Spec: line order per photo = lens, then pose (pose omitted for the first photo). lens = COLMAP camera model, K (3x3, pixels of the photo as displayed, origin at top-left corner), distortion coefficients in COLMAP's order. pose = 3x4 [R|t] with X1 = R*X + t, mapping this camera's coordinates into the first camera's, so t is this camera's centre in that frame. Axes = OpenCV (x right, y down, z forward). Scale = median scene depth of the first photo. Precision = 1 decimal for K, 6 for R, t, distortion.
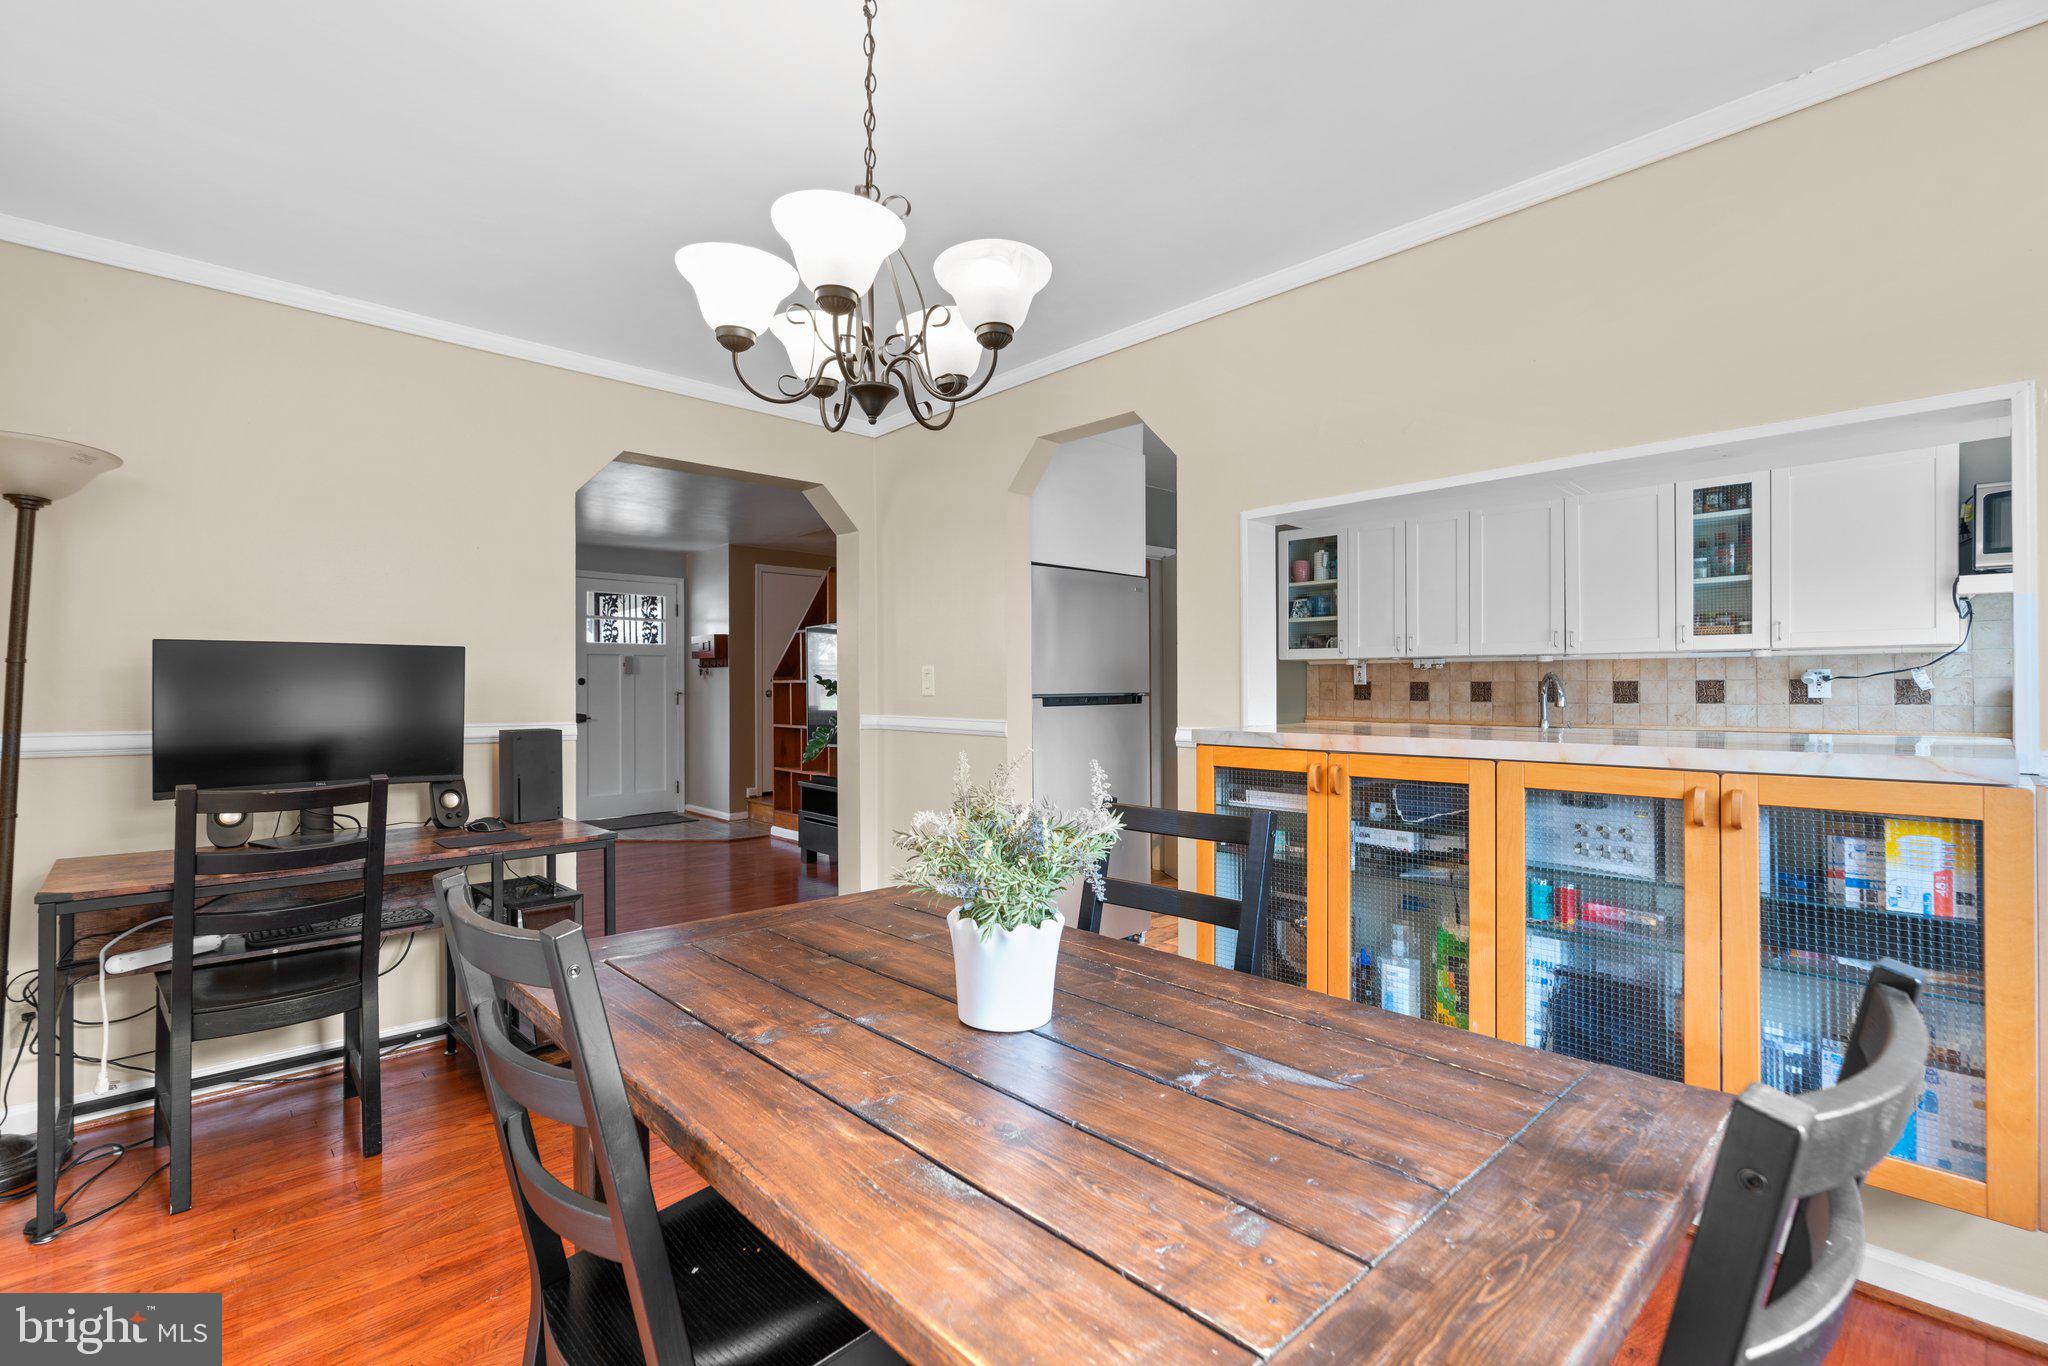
lens RADIAL K [[922.6, 0, 1027.7], [0, 922.6, 679.7], [0, 0, 1]] dist [-0.017439, 0.007144]
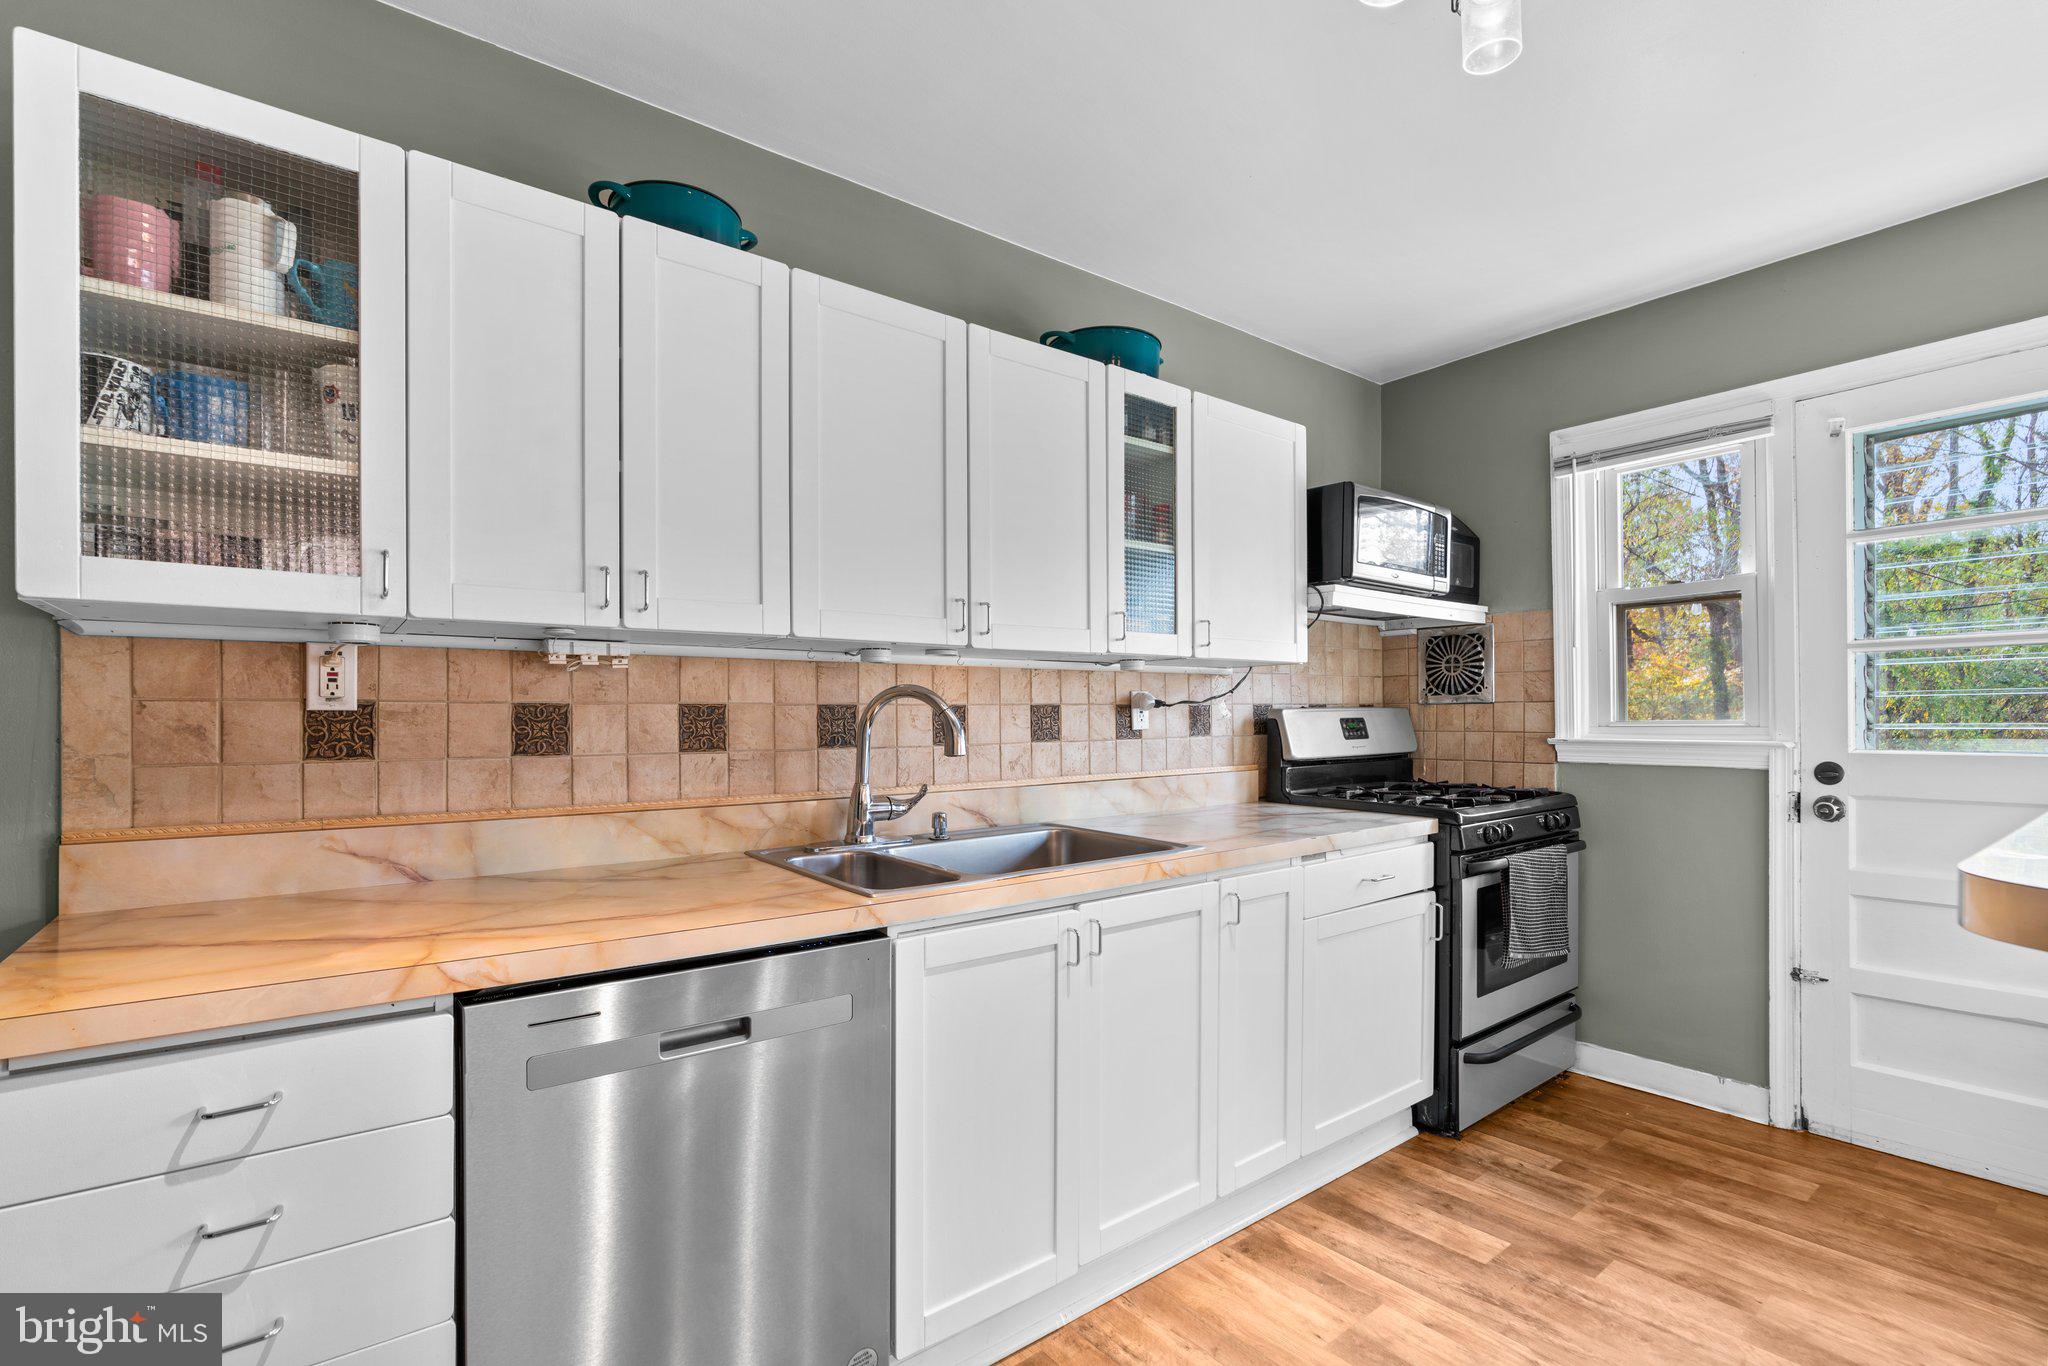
lens RADIAL K [[922.6, 0, 1025.5], [0, 922.6, 723.5], [0, 0, 1]] dist [-0.017439, 0.007144]
pose [[0.100916, -0.006088, 0.994876, 0.084903], [-0.001737, 0.999979, 0.006296, 0.008348], [-0.994893, -0.002363, 0.100903, 0.812563]]
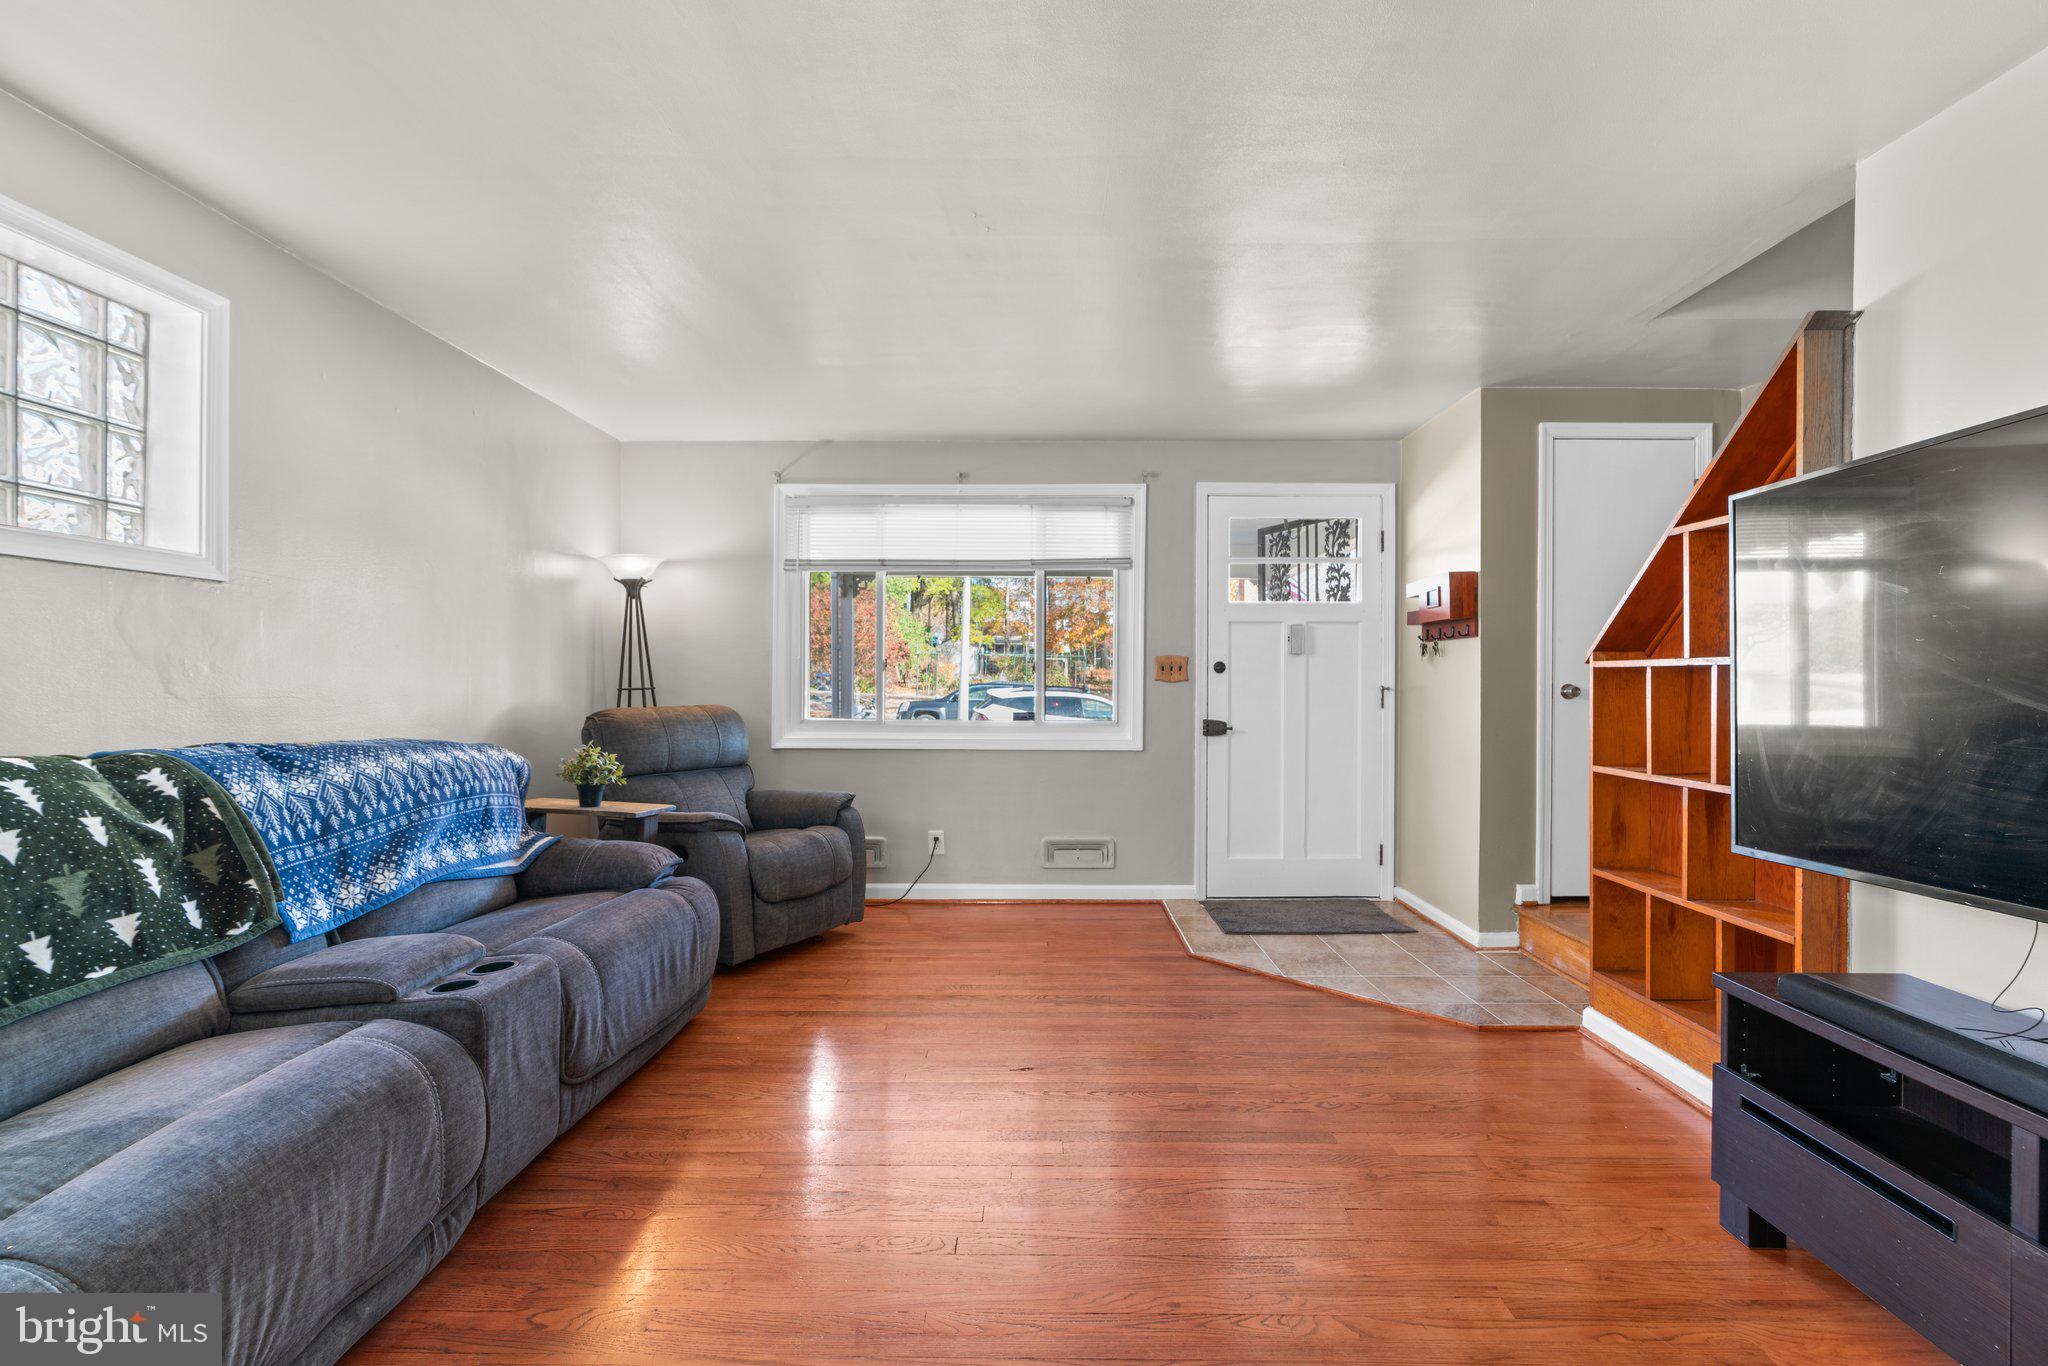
lens RADIAL K [[922.6, 0, 1034.0], [0, 922.6, 683.2], [0, 0, 1]] dist [-0.017439, 0.007144]
pose [[0.724026, 0.006531, -0.689742, -0.278255], [0.000814, 0.999946, 0.010324, 0.010250], [0.689772, -0.008036, 0.723982, 0.844899]]
